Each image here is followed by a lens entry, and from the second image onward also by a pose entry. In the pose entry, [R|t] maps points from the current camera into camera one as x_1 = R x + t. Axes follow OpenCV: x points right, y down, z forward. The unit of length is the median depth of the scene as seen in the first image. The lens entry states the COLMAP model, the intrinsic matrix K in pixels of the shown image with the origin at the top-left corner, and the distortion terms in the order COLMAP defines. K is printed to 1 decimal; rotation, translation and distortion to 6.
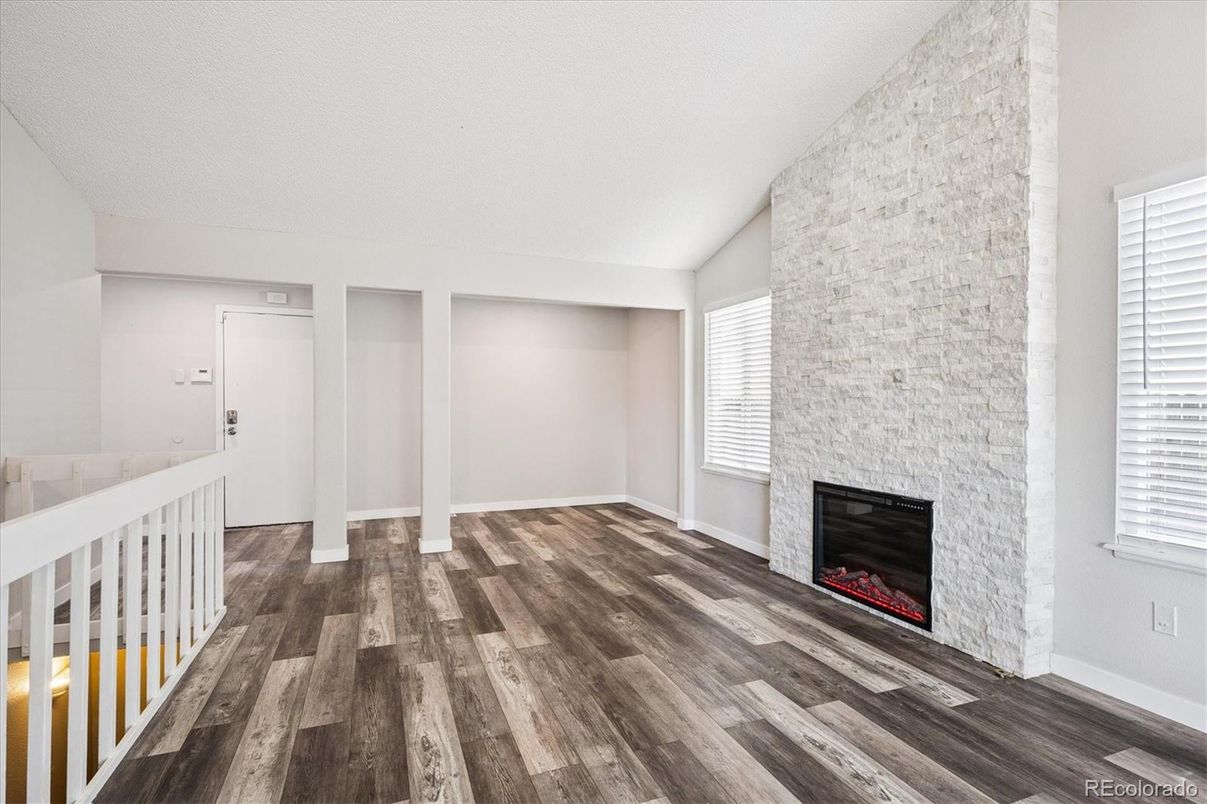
lens RADIAL K [[582.8, 0, 603.2], [0, 582.8, 406.9], [0, 0, 1]] dist [0.003409, -0.001229]
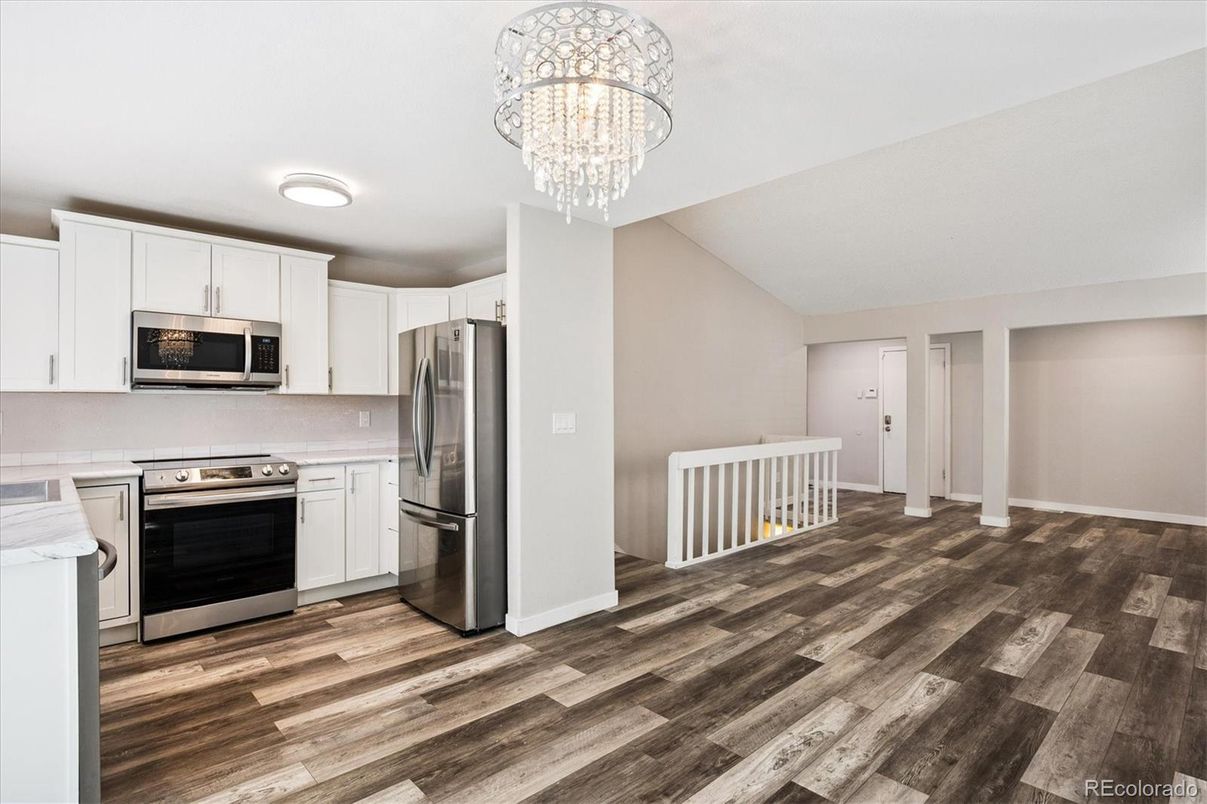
lens RADIAL K [[582.8, 0, 604.2], [0, 582.8, 405.8], [0, 0, 1]] dist [0.003409, -0.001229]
pose [[0.370307, 0.002688, -0.928906, 1.177820], [-0.003946, 0.999991, 0.001320, -0.042073], [0.928901, 0.003176, 0.370314, -0.596783]]
